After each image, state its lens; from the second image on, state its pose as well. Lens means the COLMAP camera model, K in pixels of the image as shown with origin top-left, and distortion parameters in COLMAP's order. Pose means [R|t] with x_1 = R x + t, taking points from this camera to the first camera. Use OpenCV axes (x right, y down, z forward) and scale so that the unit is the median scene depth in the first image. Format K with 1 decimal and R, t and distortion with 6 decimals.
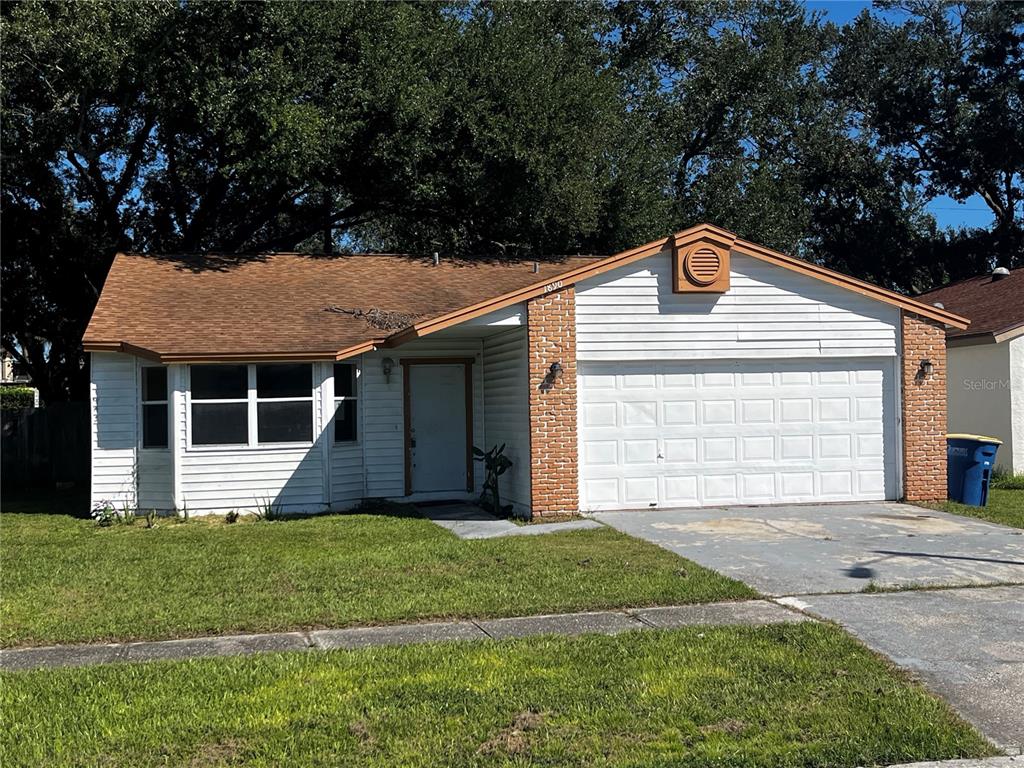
lens RADIAL K [[1226.3, 0, 512.0], [0, 1226.3, 382.2], [0, 0, 1]] dist [0.059495, 0.000000]
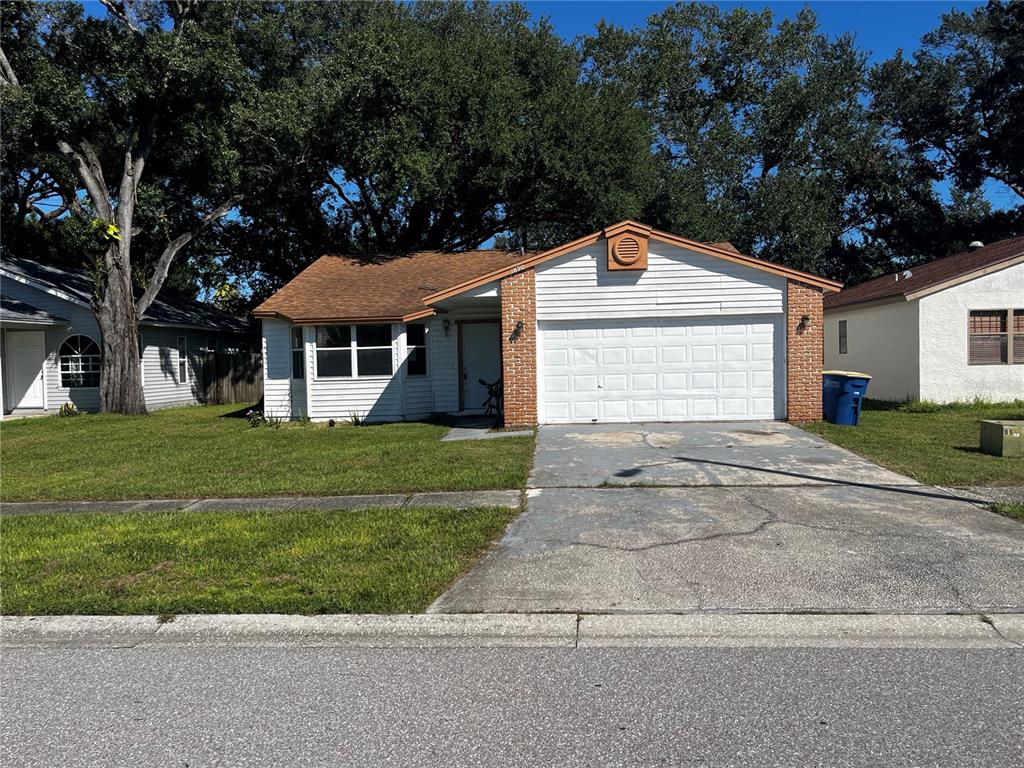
lens RADIAL K [[806.7, 0, 512.8], [0, 806.7, 385.0], [0, 0, 1]] dist [0.054060, -0.008426]
pose [[0.968049, 0.007049, -0.250662, 0.248037], [0.008861, 0.998019, 0.062288, -0.000670], [0.250604, -0.062519, 0.966069, 0.066991]]
